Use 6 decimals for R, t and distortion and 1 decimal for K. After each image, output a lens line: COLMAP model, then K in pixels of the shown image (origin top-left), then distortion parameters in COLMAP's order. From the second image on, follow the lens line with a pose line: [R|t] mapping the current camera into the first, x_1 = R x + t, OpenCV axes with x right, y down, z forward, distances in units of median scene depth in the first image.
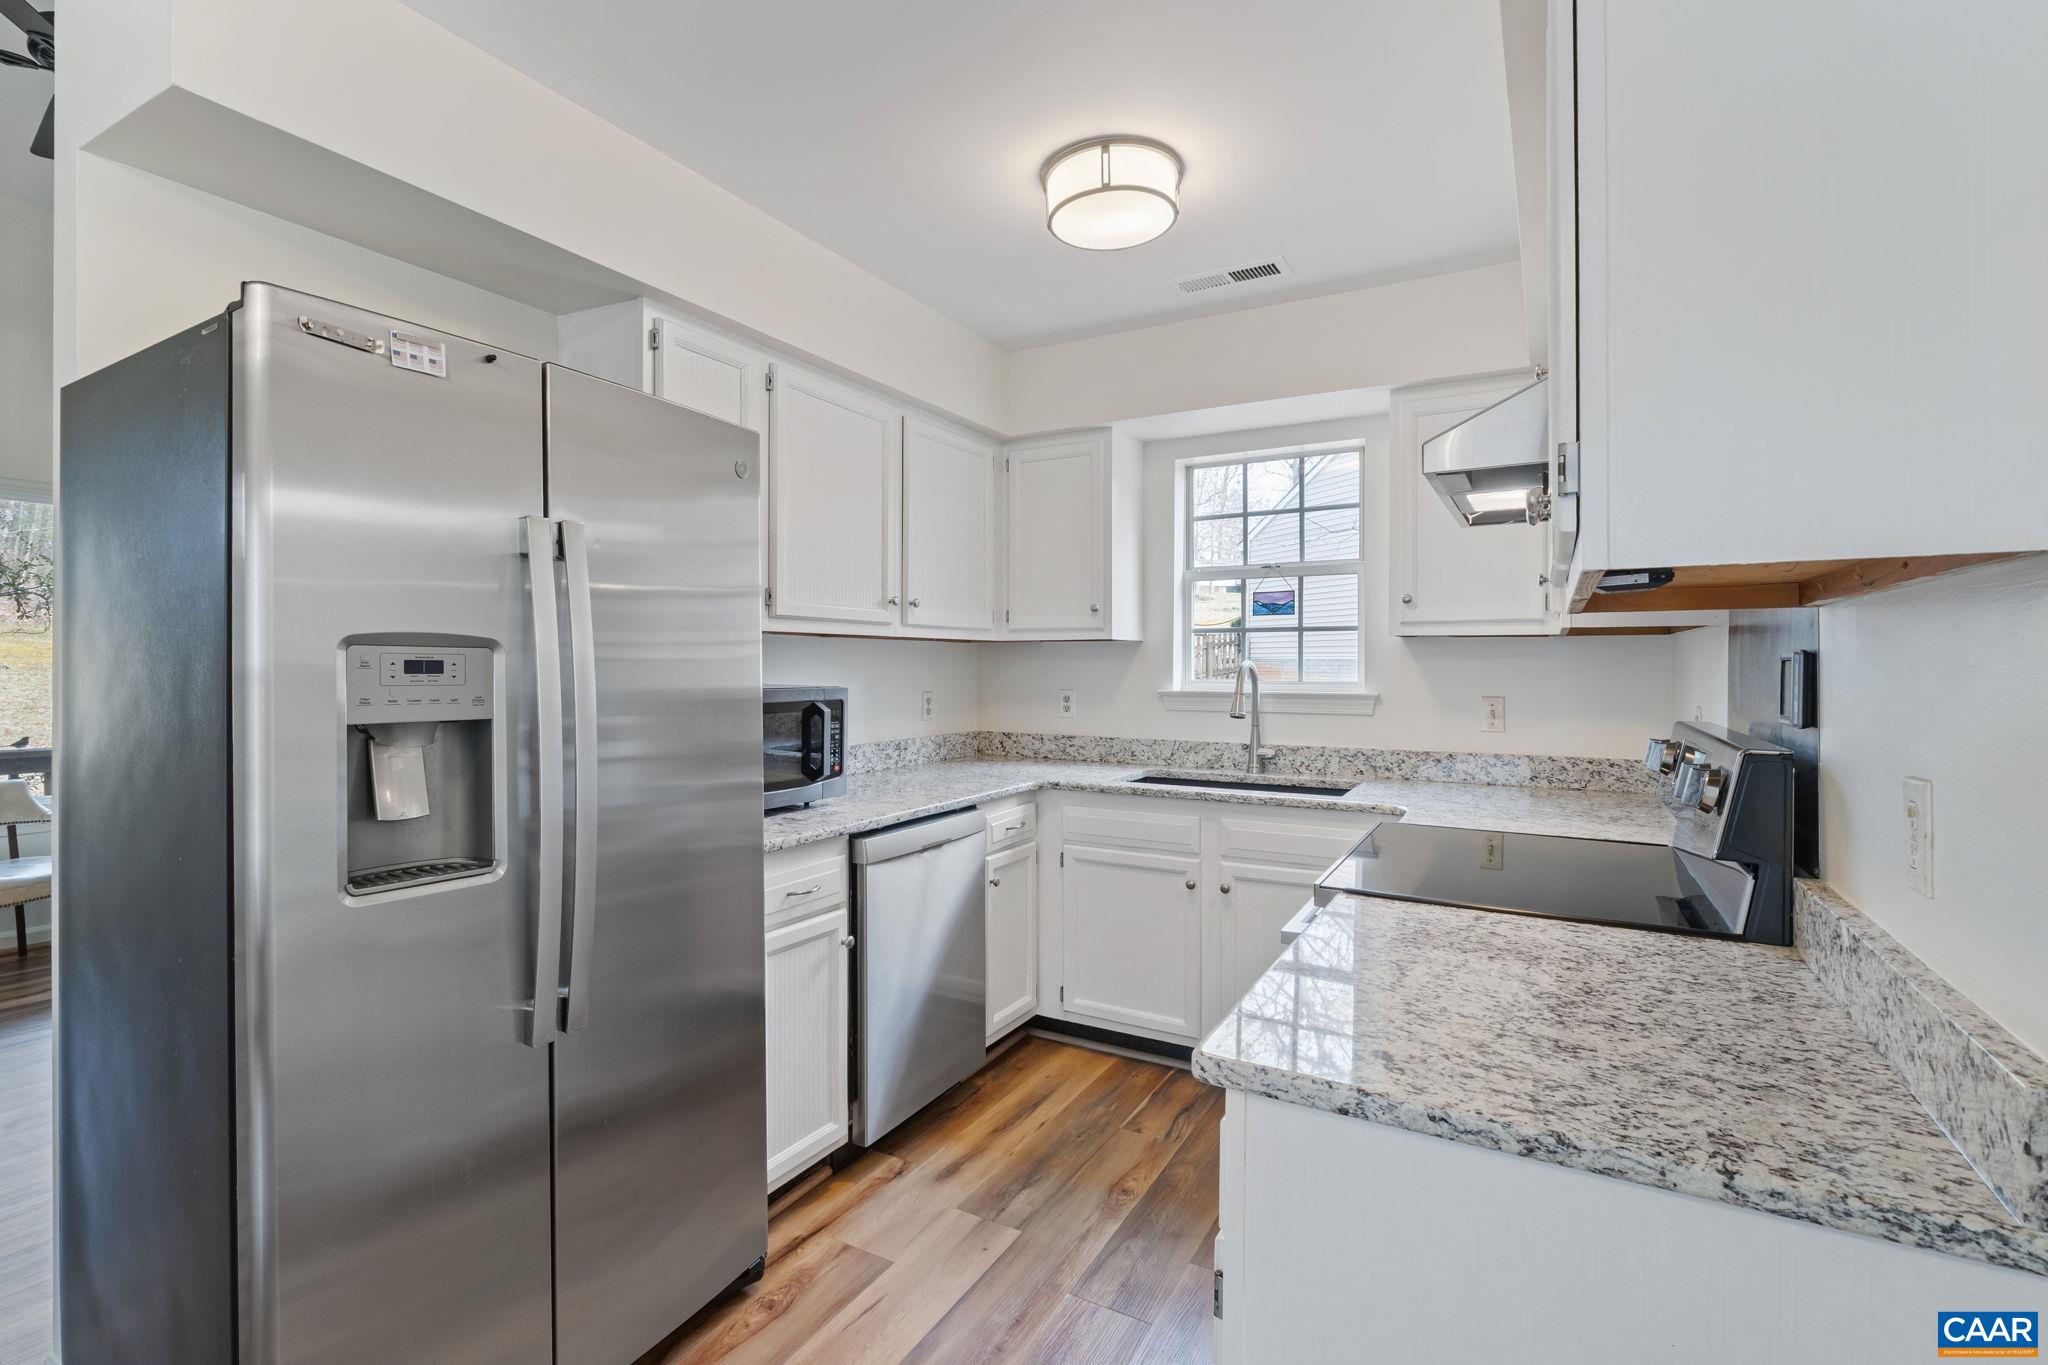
lens RADIAL K [[878.8, 0, 1018.8], [0, 878.8, 673.8], [0, 0, 1]] dist [-0.009421, -0.000088]
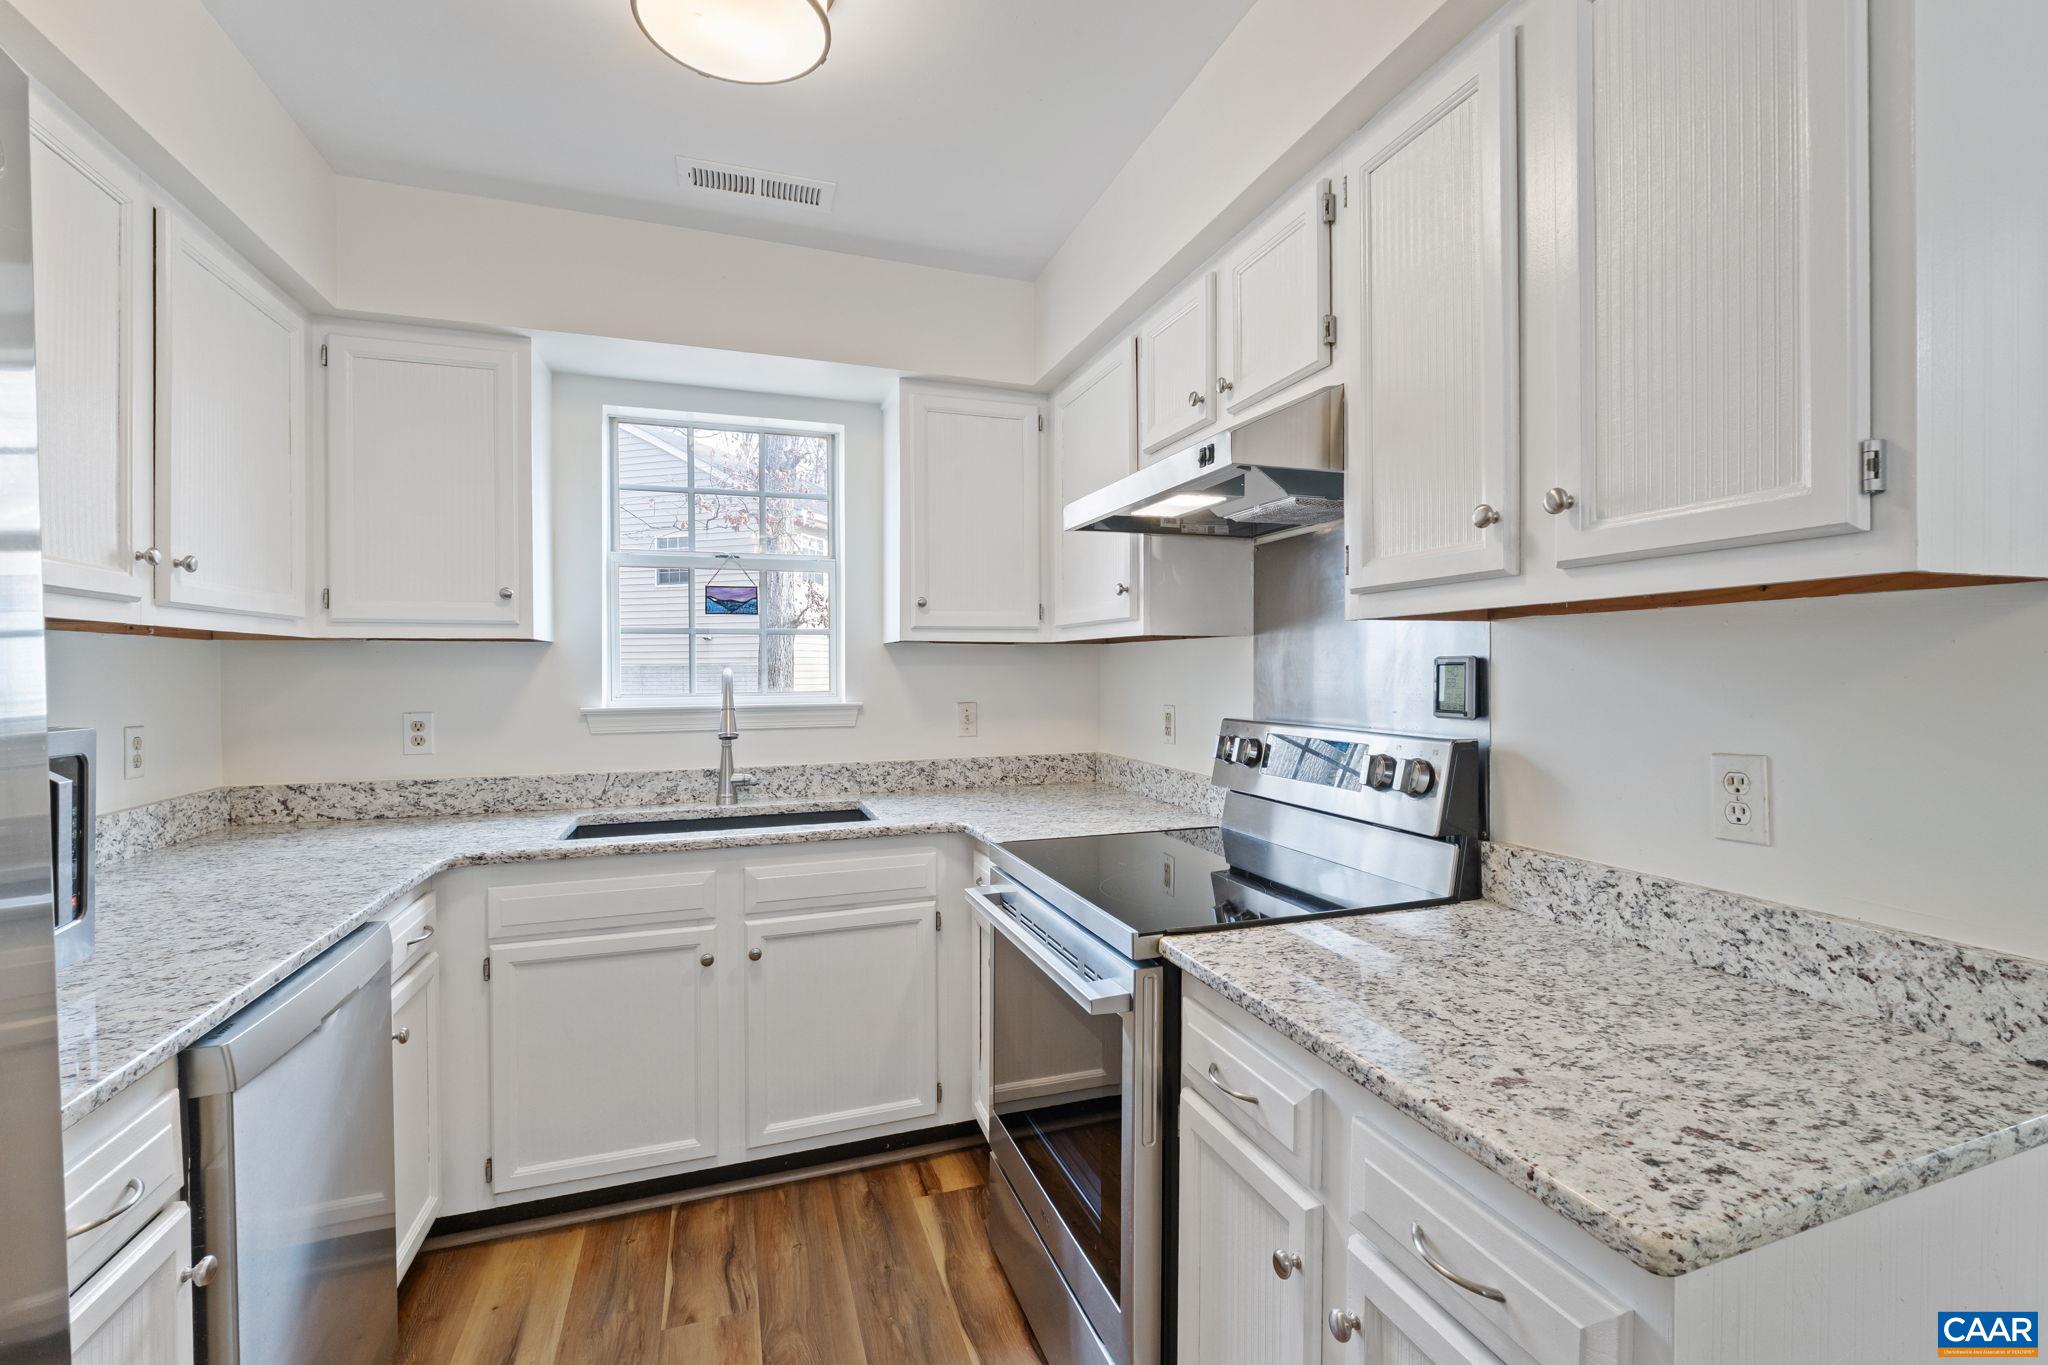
lens RADIAL K [[878.8, 0, 1031.0], [0, 878.8, 680.2], [0, 0, 1]] dist [-0.009421, -0.000088]
pose [[0.659041, -0.014043, 0.751976, -0.175443], [0.015190, 0.999870, 0.005359, -0.003995], [-0.751953, 0.007891, 0.659169, 0.257433]]
